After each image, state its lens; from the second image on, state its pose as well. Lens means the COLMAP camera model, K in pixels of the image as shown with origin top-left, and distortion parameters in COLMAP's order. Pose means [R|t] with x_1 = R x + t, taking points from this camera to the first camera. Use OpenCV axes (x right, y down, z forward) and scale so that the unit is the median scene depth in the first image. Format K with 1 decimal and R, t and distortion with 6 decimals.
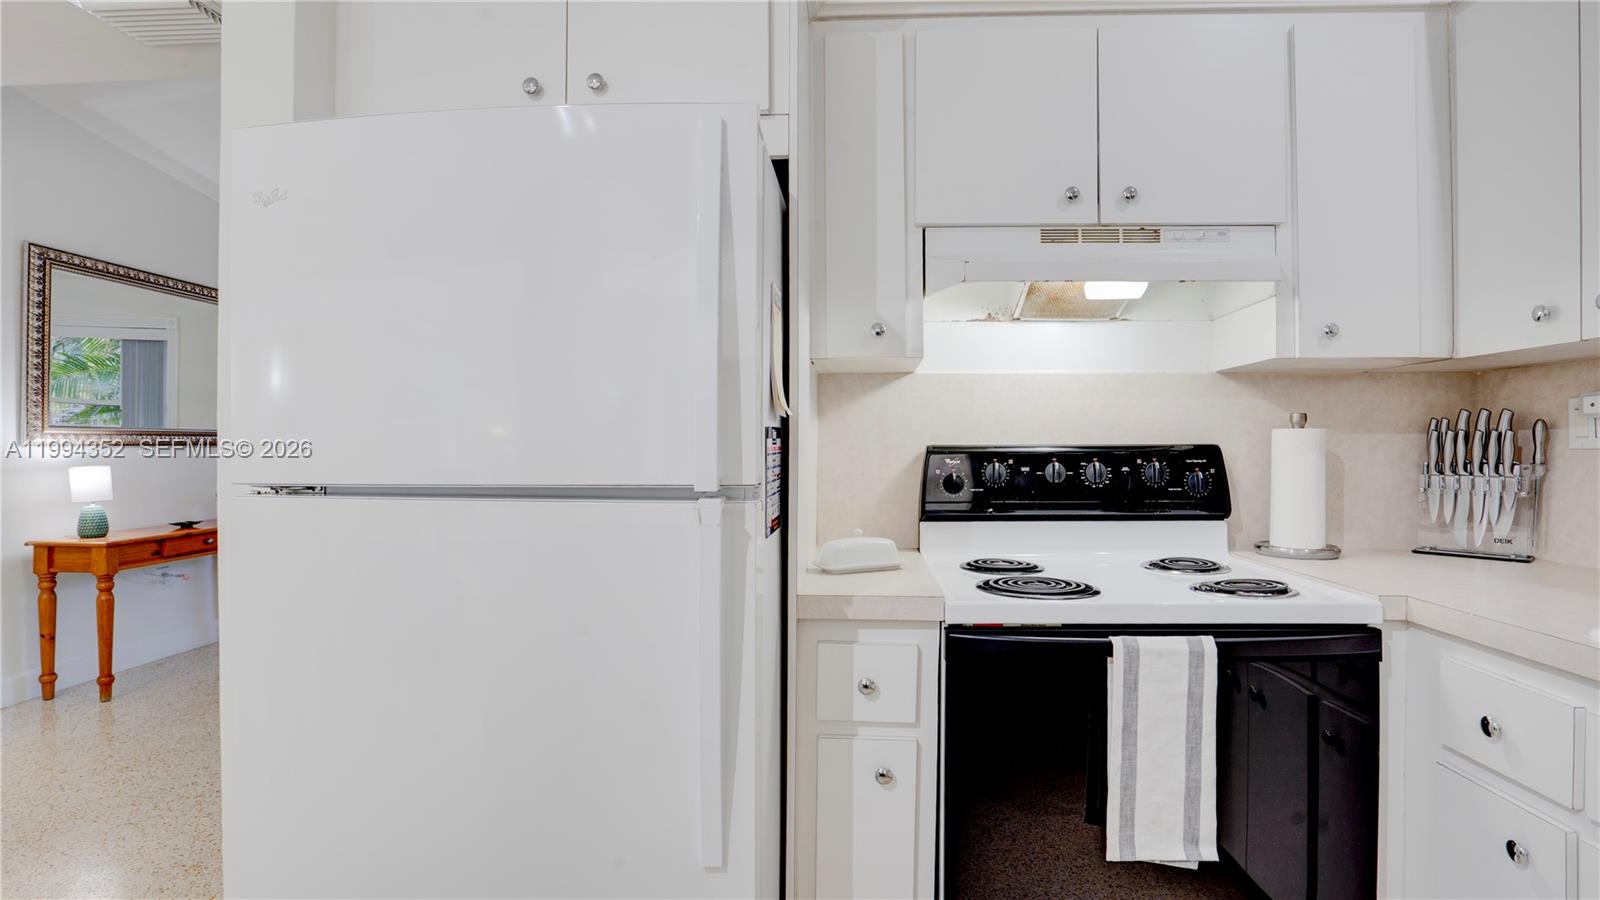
lens RADIAL K [[754.7, 0, 804.3], [0, 754.7, 449.6], [0, 0, 1]] dist [-0.002066, 0.000475]
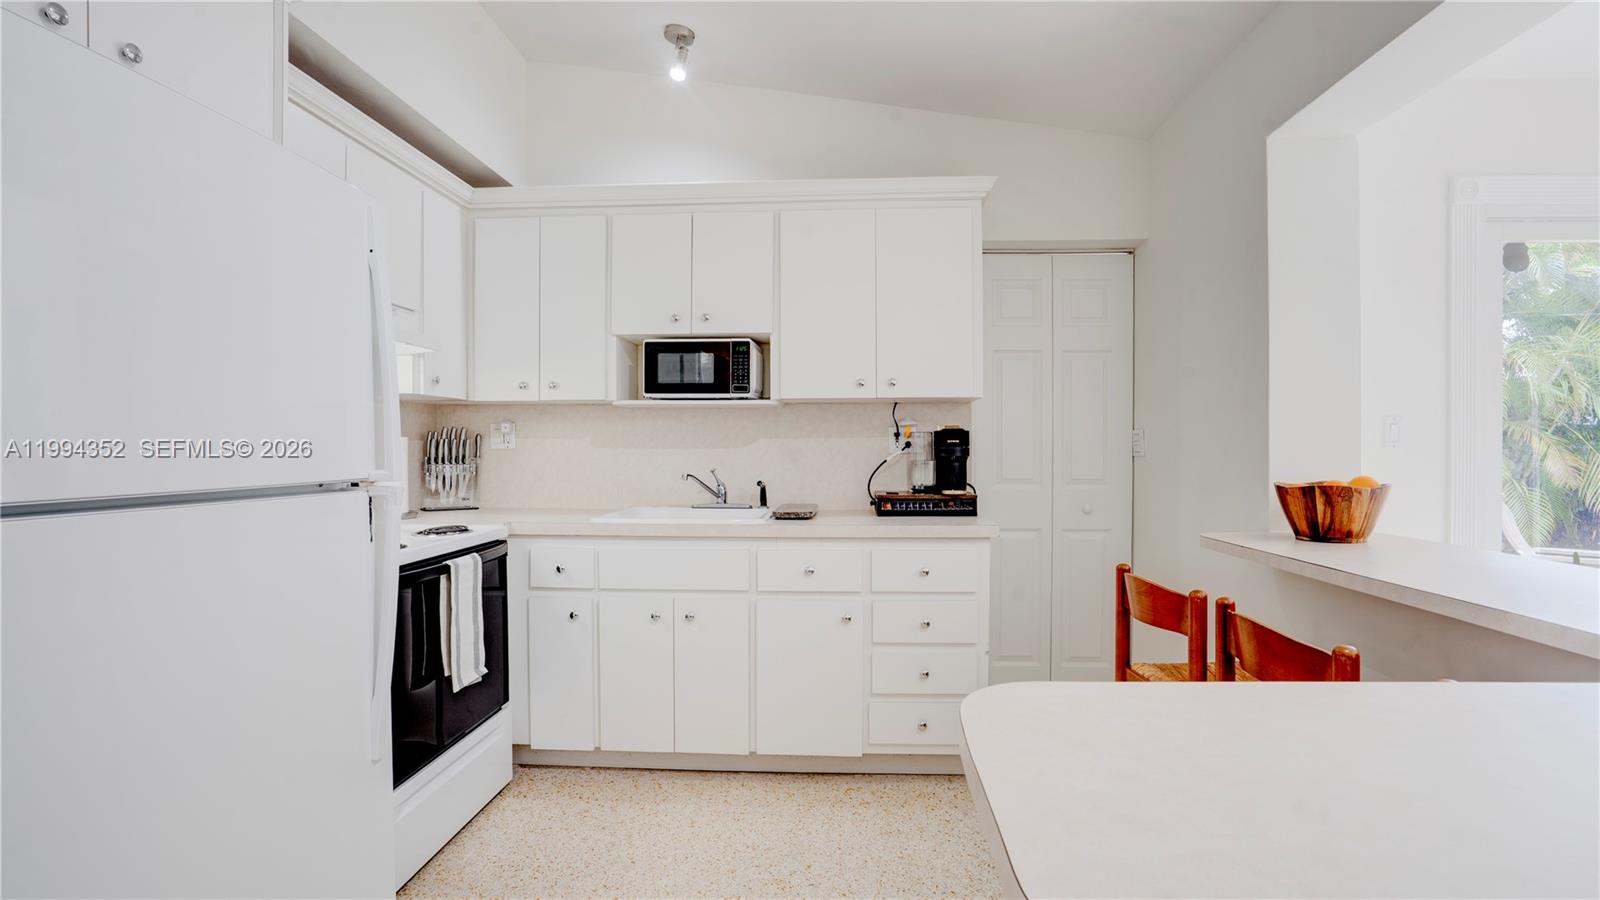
lens RADIAL K [[754.7, 0, 803.6], [0, 754.7, 450.8], [0, 0, 1]] dist [-0.002066, 0.000475]
pose [[0.040325, -0.007988, 0.999155, -0.882301], [0.004645, 0.999959, 0.007807, -0.007807], [-0.999176, 0.004326, 0.040361, 0.097269]]
